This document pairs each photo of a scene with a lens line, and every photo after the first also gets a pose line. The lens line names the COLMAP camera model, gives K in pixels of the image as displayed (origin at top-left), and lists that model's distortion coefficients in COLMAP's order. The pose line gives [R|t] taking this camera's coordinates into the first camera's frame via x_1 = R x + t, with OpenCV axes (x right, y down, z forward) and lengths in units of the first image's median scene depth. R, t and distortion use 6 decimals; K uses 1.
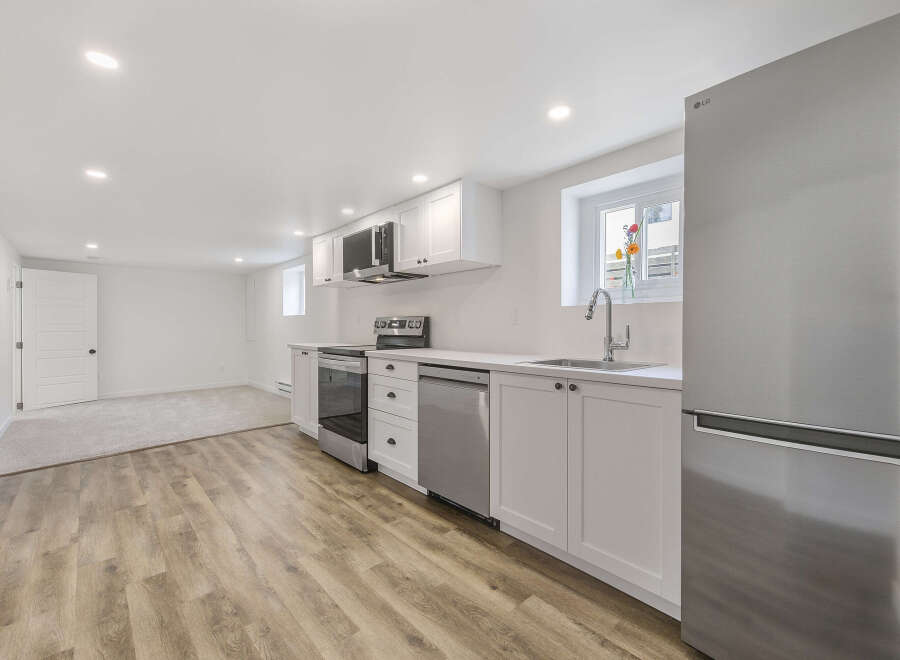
lens RADIAL K [[412.5, 0, 475.5], [0, 412.5, 325.7], [0, 0, 1]] dist [0.000305, -0.000680]
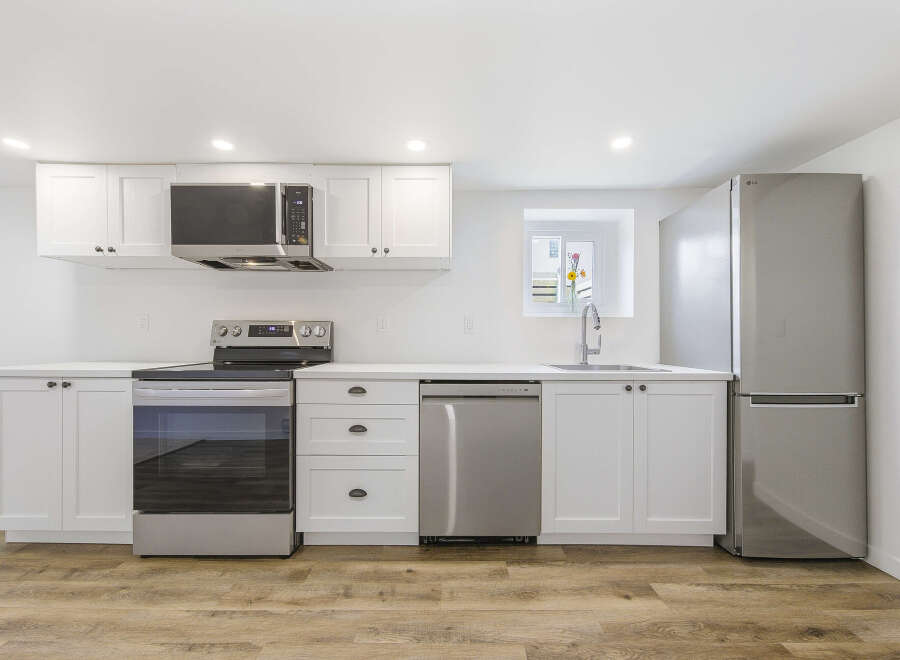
lens RADIAL K [[358.7, 0, 444.7], [0, 358.7, 337.1], [0, 0, 1]] dist [0.002582, 0.000232]
pose [[0.679446, 0.002409, 0.733721, -0.605264], [-0.005255, 0.999985, 0.001584, 0.006204], [-0.733706, -0.004932, 0.679449, 0.500859]]
